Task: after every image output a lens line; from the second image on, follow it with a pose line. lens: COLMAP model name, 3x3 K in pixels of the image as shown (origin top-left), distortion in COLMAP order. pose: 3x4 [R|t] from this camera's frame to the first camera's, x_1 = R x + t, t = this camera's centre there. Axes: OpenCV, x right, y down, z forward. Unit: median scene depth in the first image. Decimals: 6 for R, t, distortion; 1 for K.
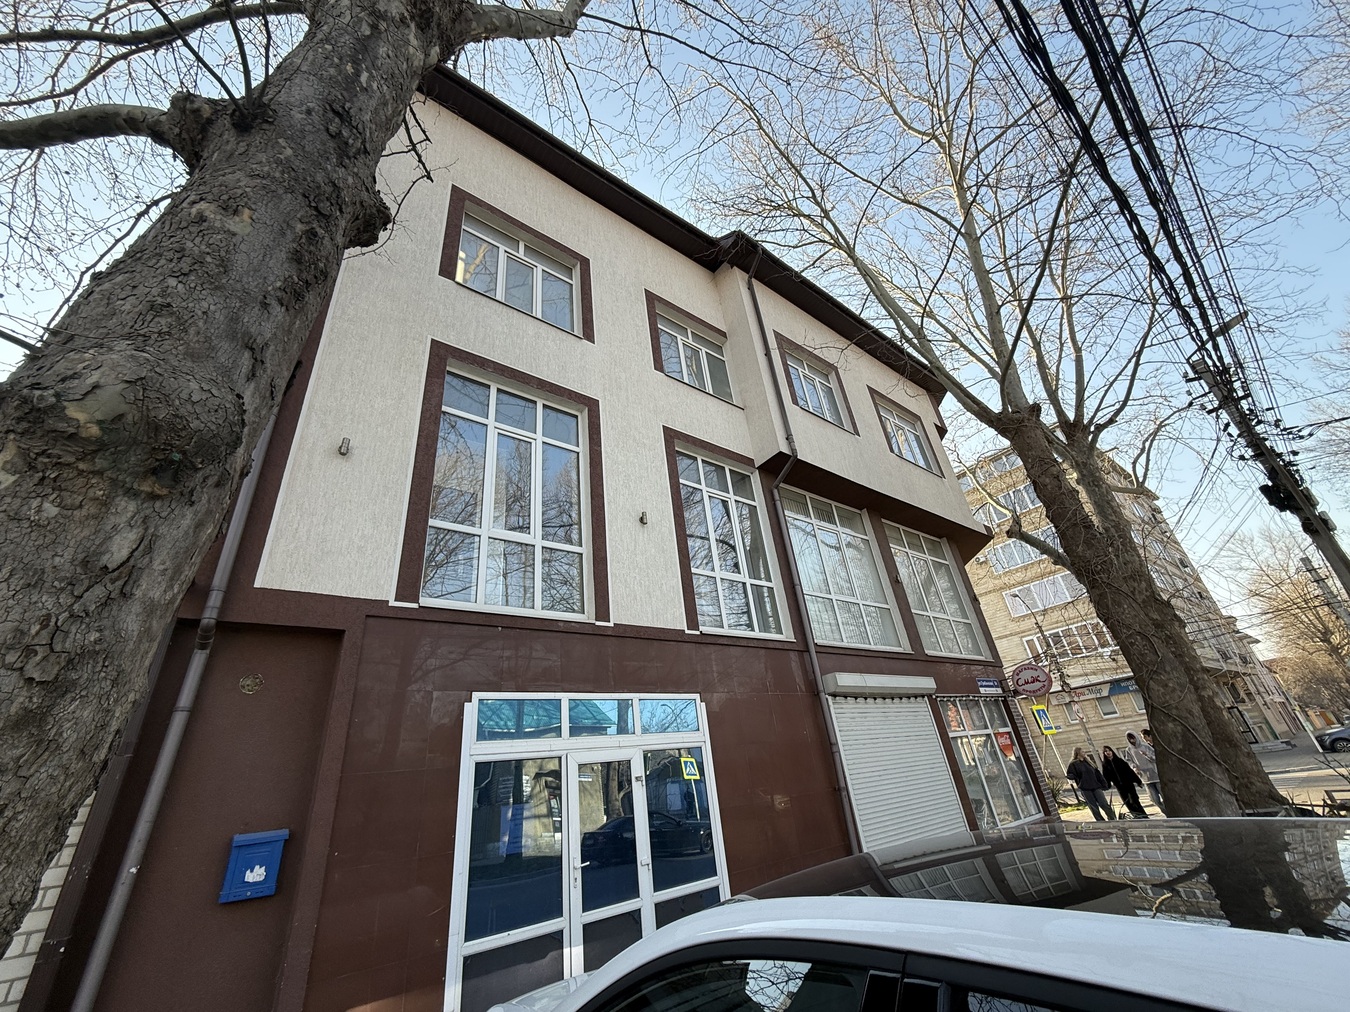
lens RADIAL K [[536.1, 0, 672.4], [0, 536.1, 508.7], [0, 0, 1]] dist [-0.000736, 0.000124]
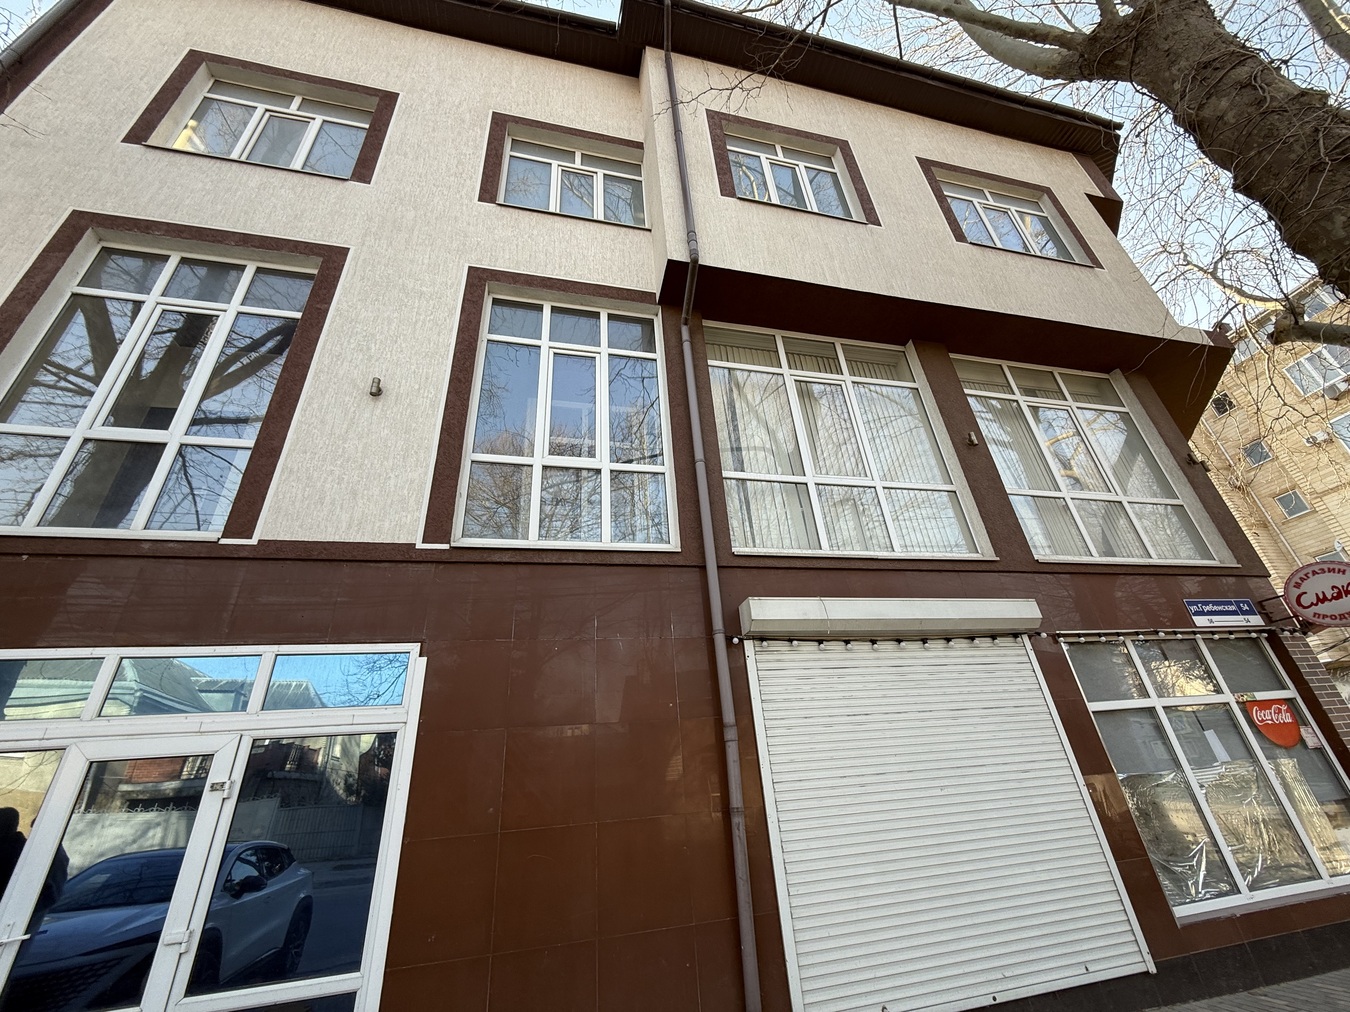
lens RADIAL K [[541.5, 0, 667.2], [0, 541.5, 501.8], [0, 0, 1]] dist [0.000207, 0.000195]
pose [[0.911301, -0.153474, -0.382068, 0.448756], [0.166893, 0.985973, 0.002011, 0.190183], [0.376400, -0.065597, 0.924132, 0.451062]]
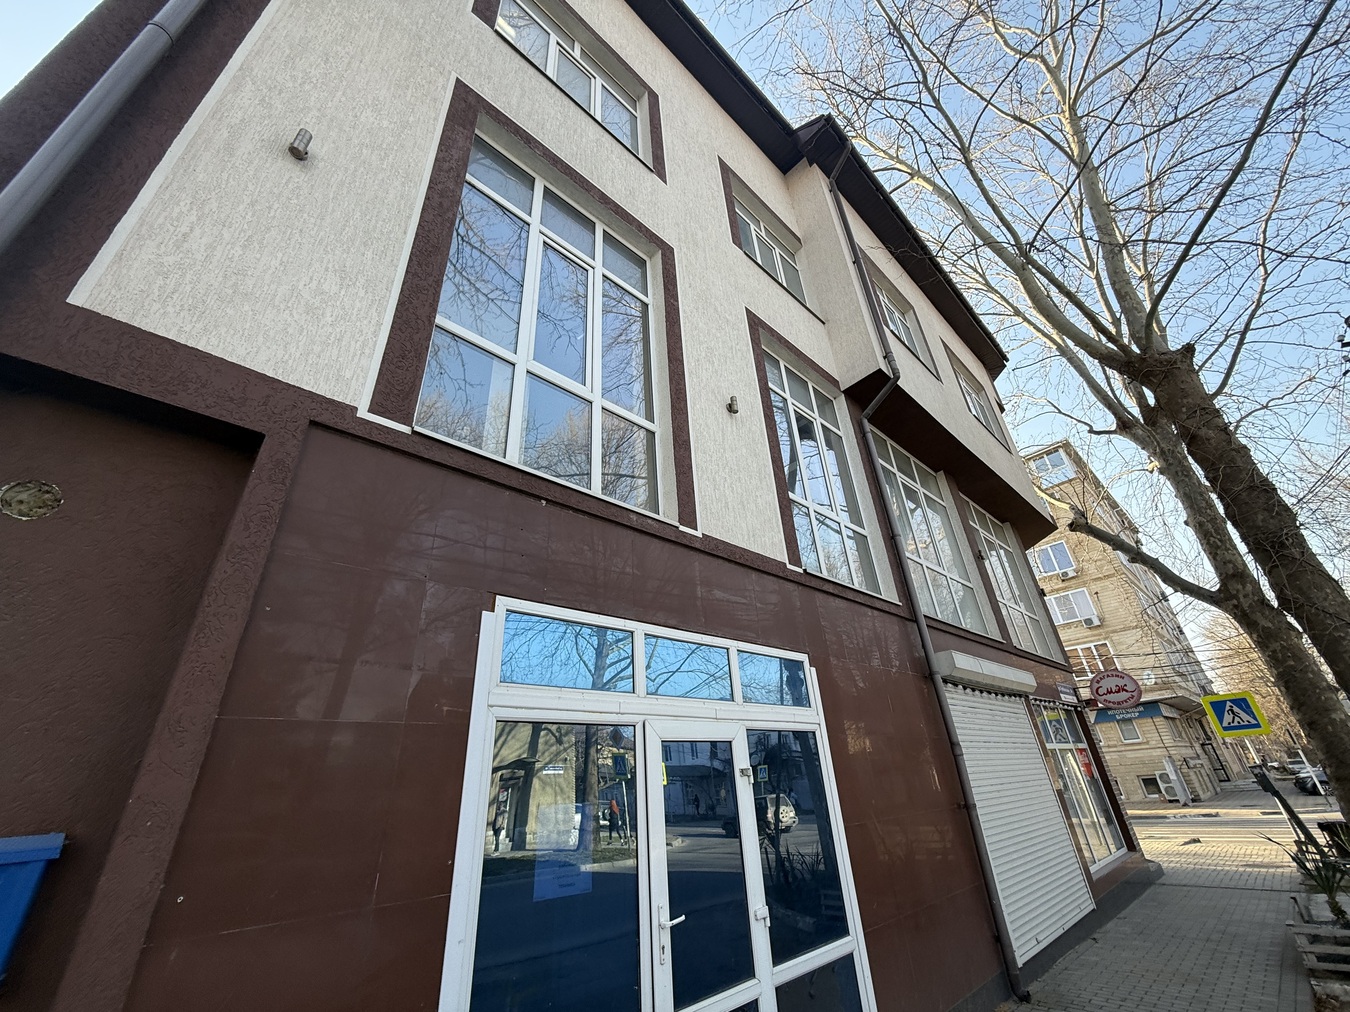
lens RADIAL K [[536.1, 0, 672.4], [0, 536.1, 508.7], [0, 0, 1]] dist [-0.000736, 0.000124]
pose [[0.994655, 0.088863, 0.052581, -0.139529], [-0.088540, 0.996037, -0.008442, 0.147136], [-0.053123, 0.003741, 0.998581, 0.266390]]
